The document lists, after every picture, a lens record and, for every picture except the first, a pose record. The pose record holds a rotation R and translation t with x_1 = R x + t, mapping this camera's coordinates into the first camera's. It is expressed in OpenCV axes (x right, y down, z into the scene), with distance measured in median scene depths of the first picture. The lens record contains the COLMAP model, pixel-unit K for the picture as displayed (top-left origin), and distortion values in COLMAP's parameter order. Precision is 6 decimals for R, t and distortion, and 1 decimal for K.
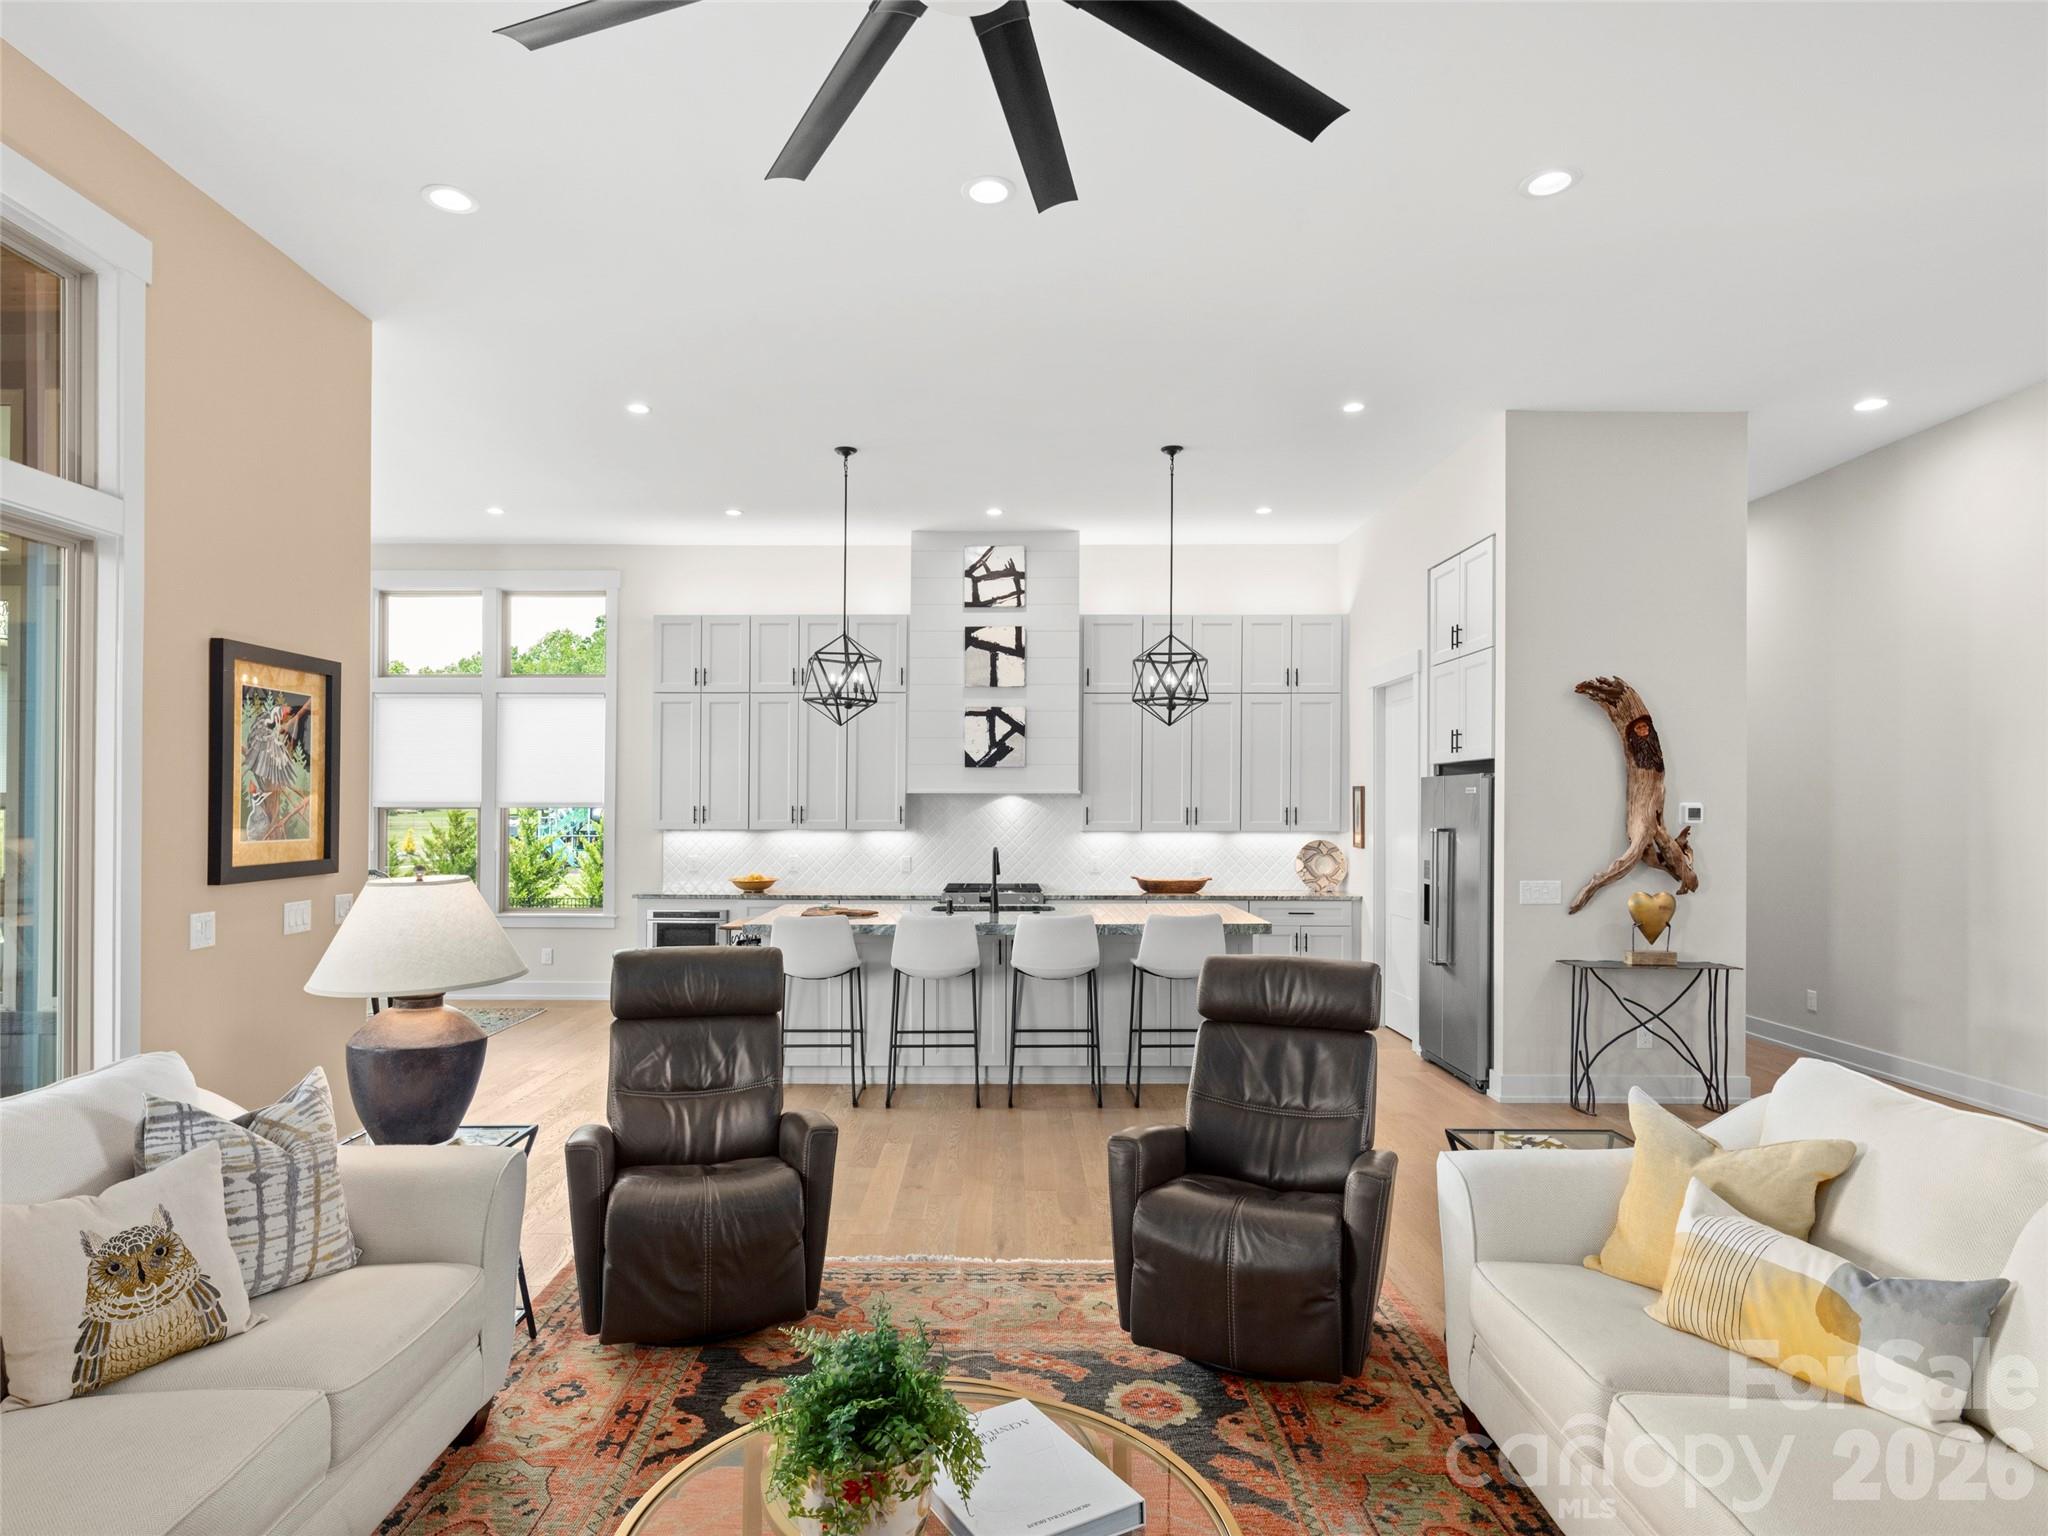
lens RADIAL K [[1155.1, 0, 985.1], [0, 1155.1, 801.0], [0, 0, 1]] dist [0.001385, -0.002198]
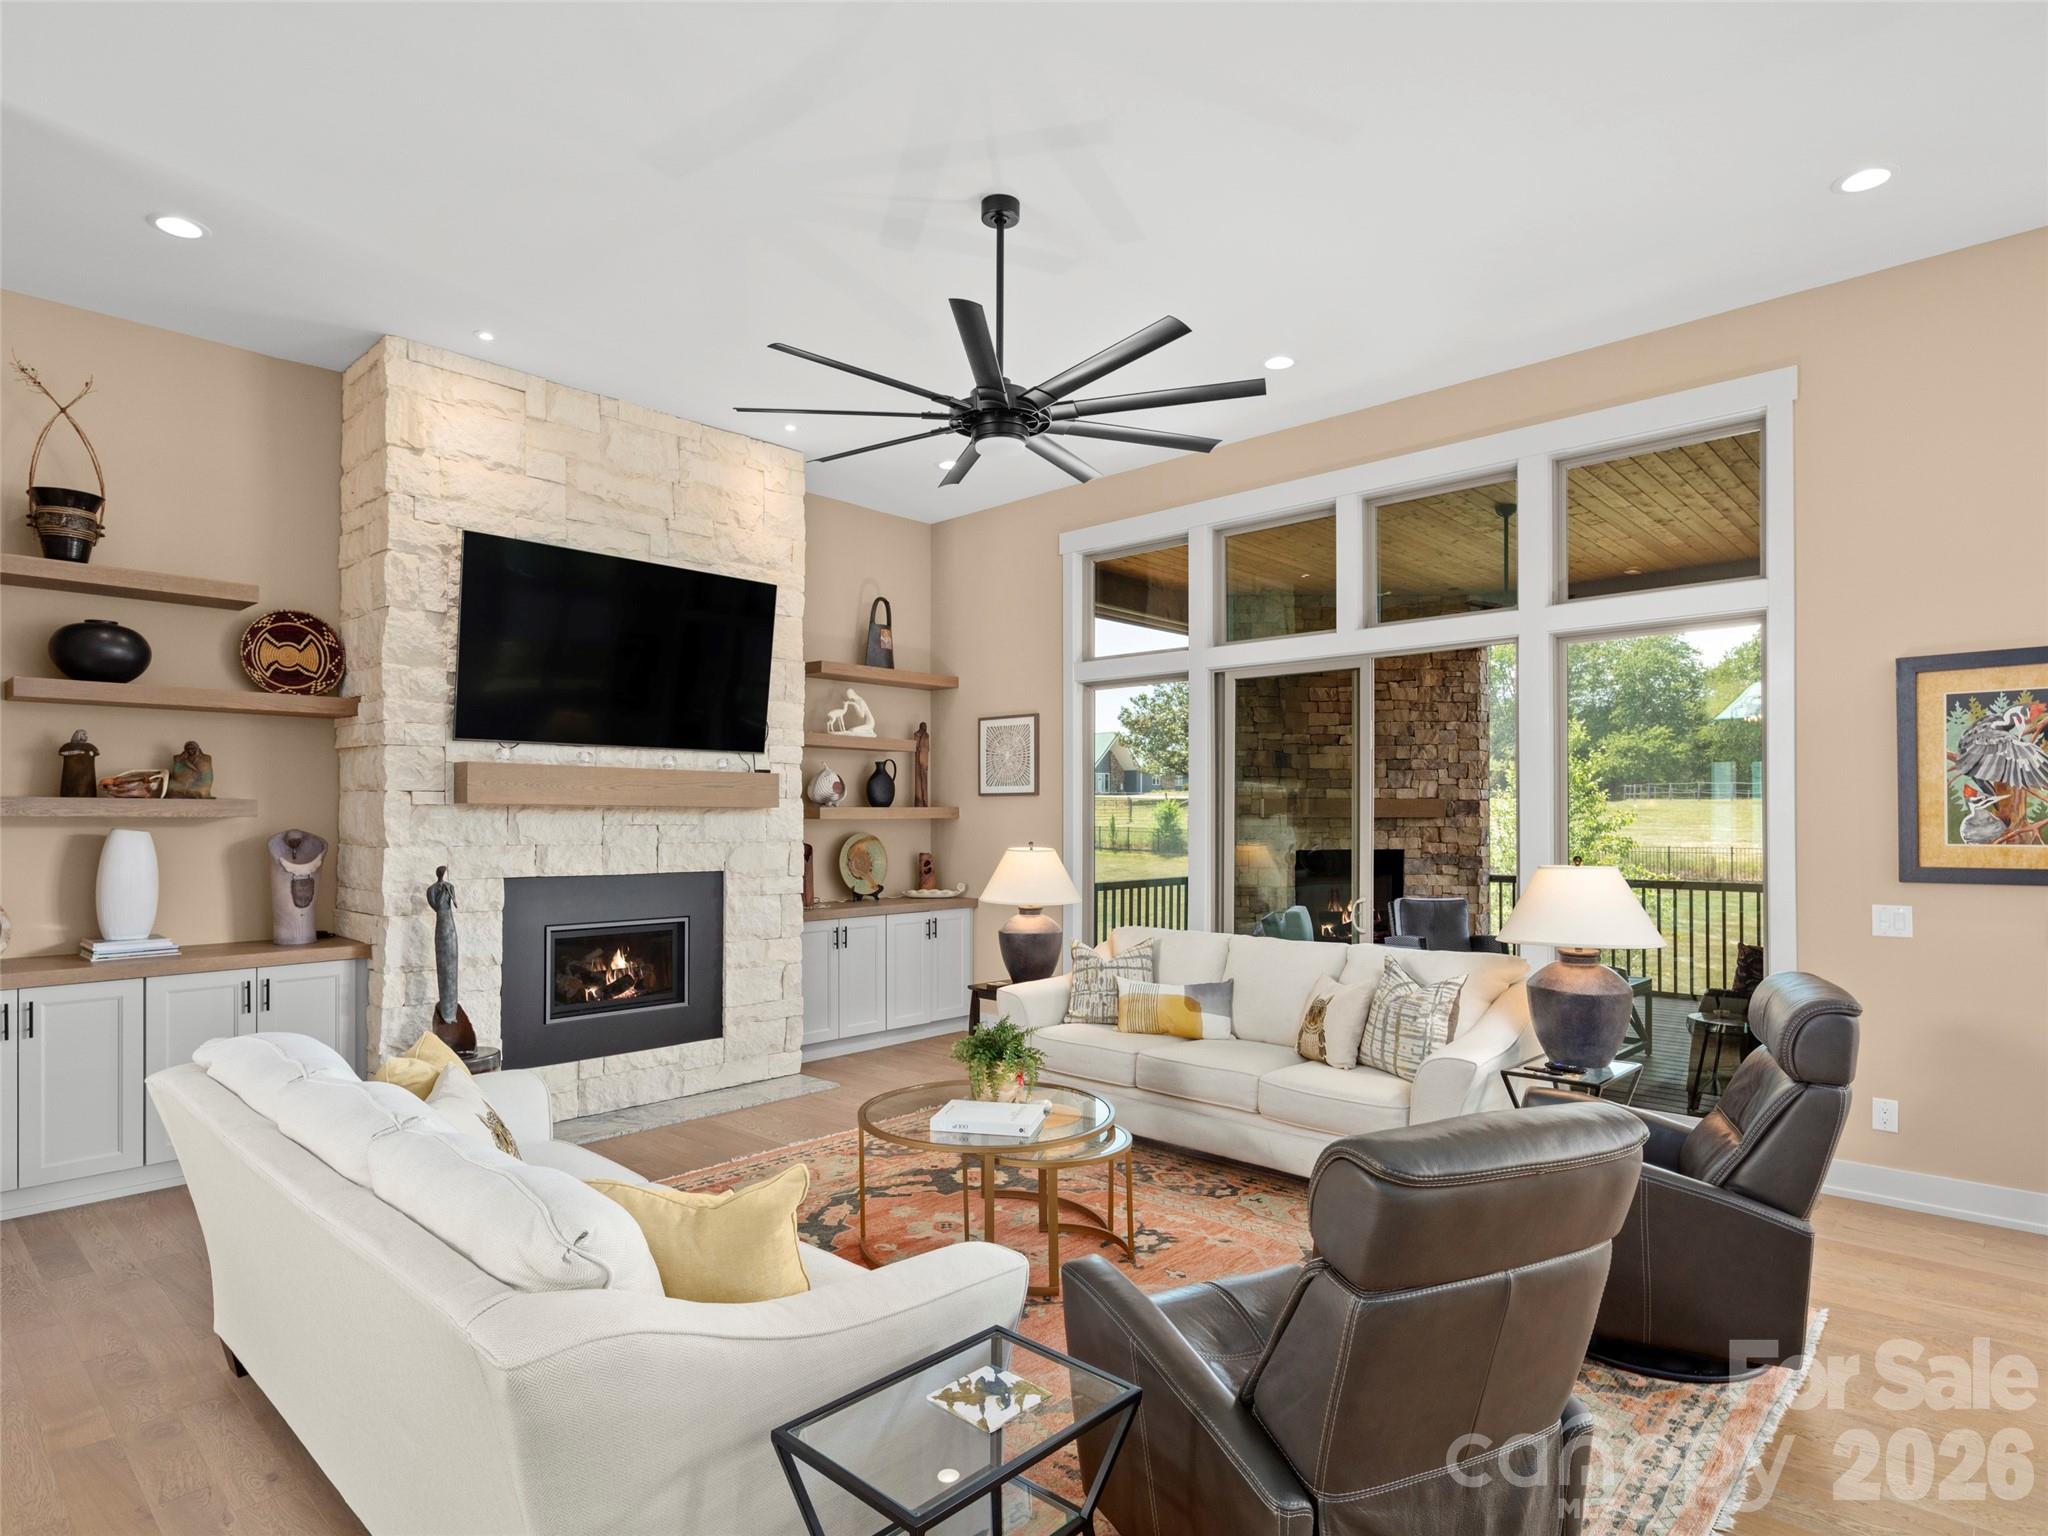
lens RADIAL K [[1116.2, 0, 1021.5], [0, 1116.2, 798.2], [0, 0, 1]] dist [0.000678, -0.000903]
pose [[-0.666754, -0.013951, -0.745148, 0.319800], [0.003899, 0.999746, -0.022207, 0.006181], [0.745268, -0.017712, -0.666530, 0.504051]]
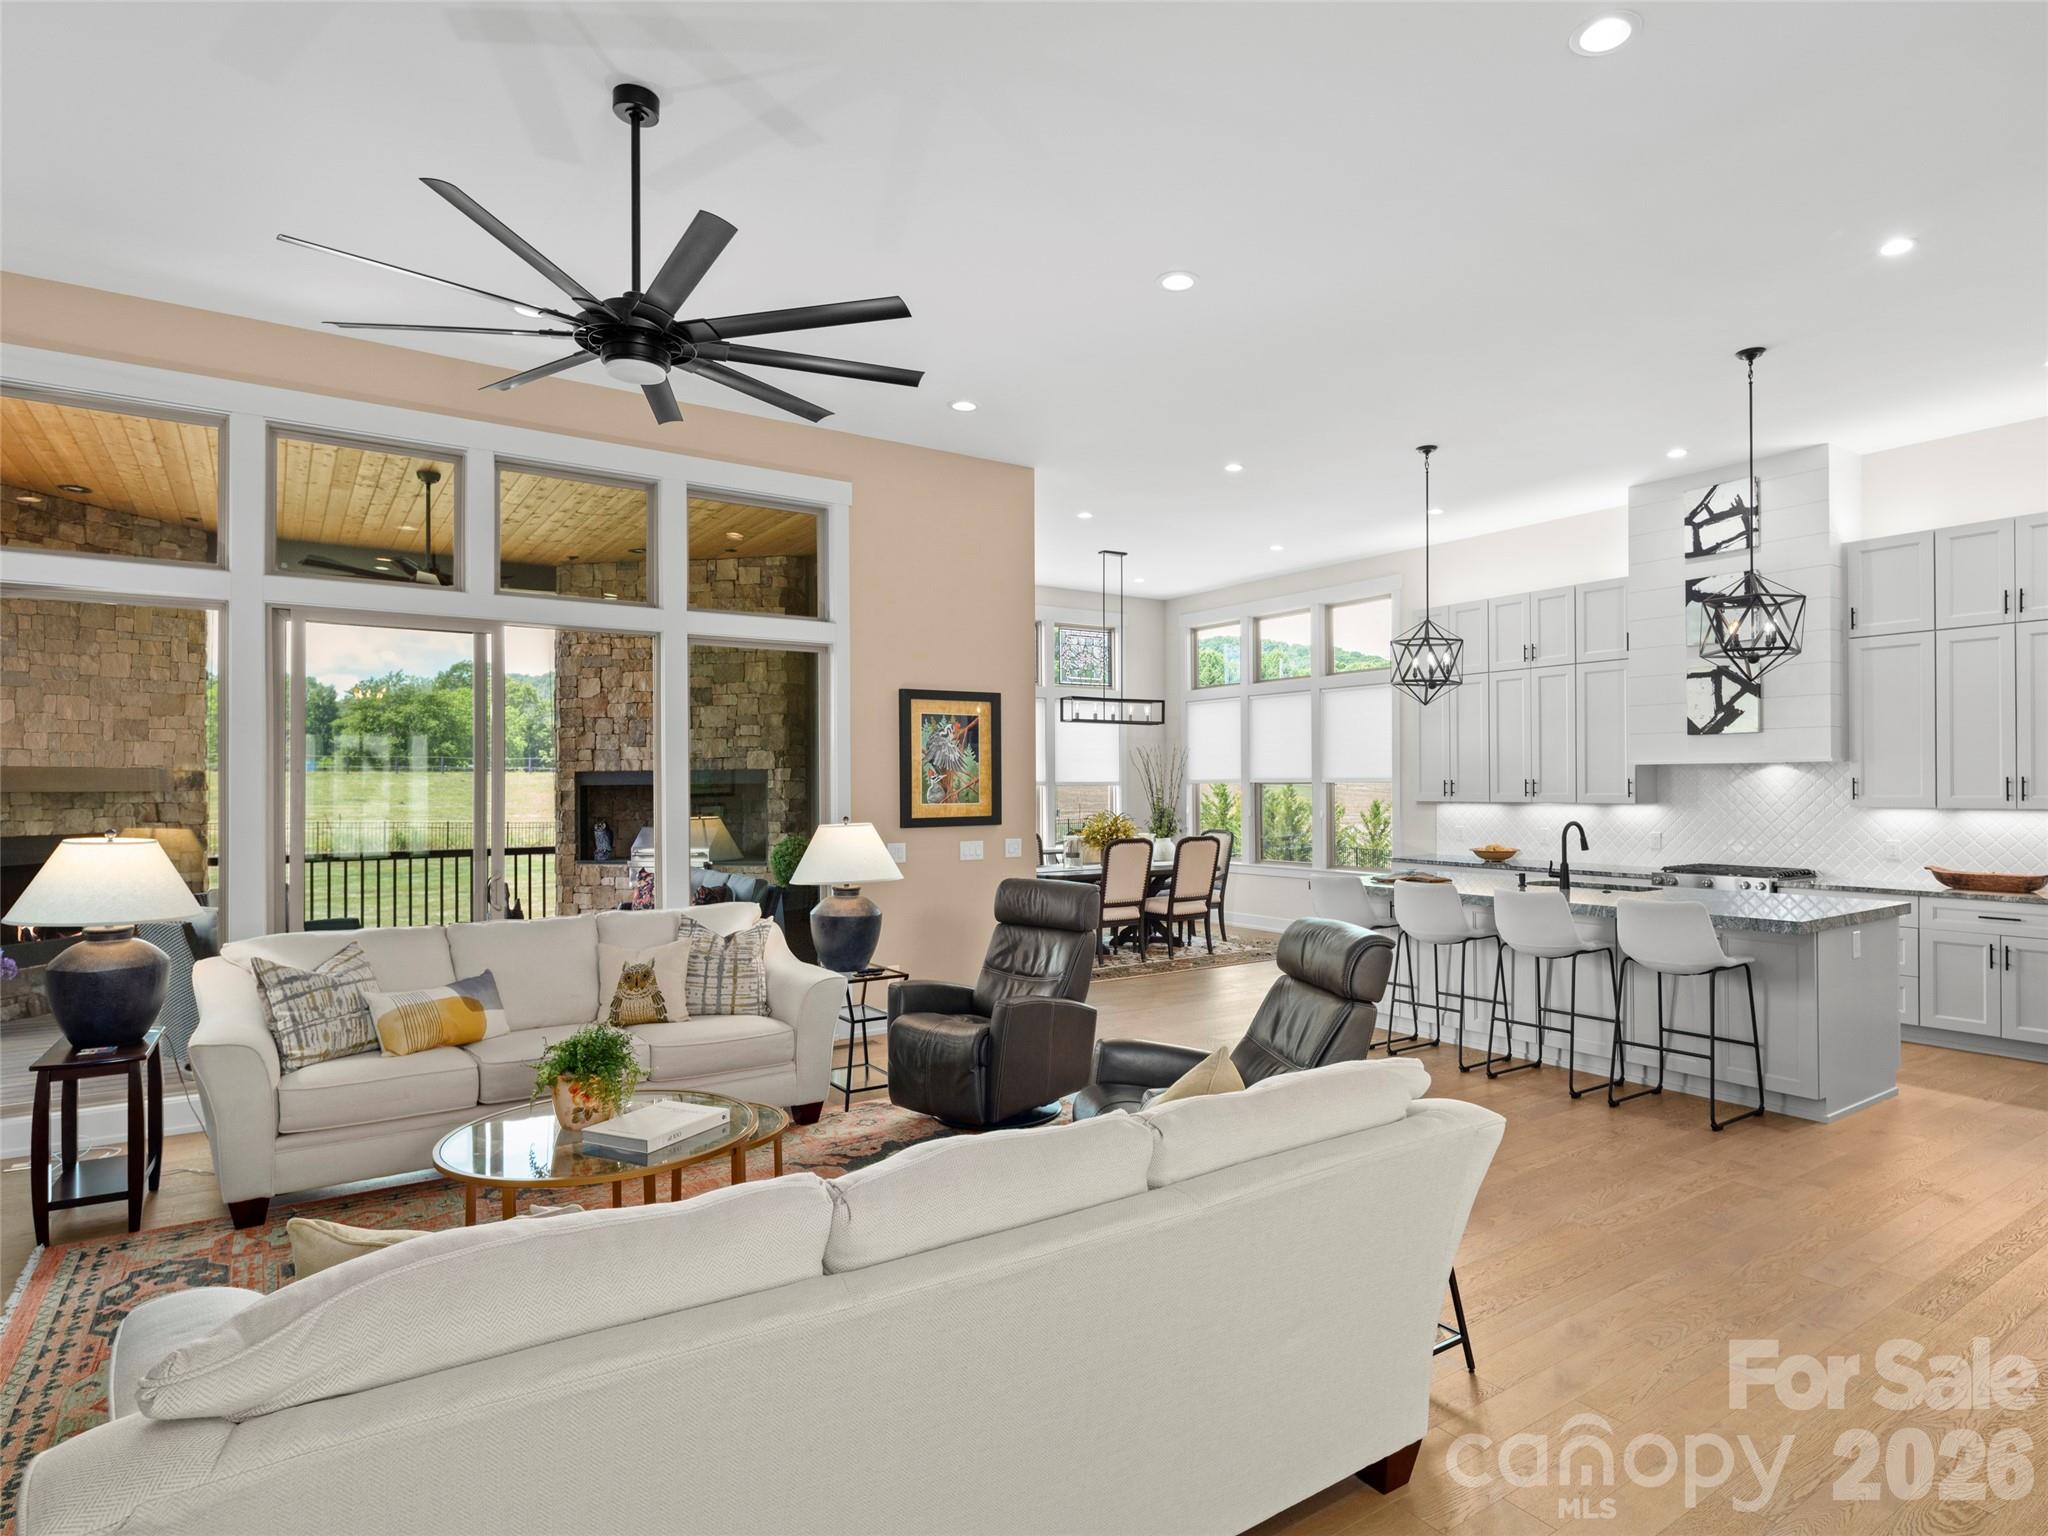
lens RADIAL K [[1115.4, 0, 1069.9], [0, 1115.4, 777.0], [0, 0, 1]] dist [-0.000256, -0.001687]
pose [[0.591925, -0.010587, -0.805924, 0.401541], [0.010888, 0.999928, -0.005138, 0.002839], [0.805920, -0.005733, 0.591997, 0.090815]]
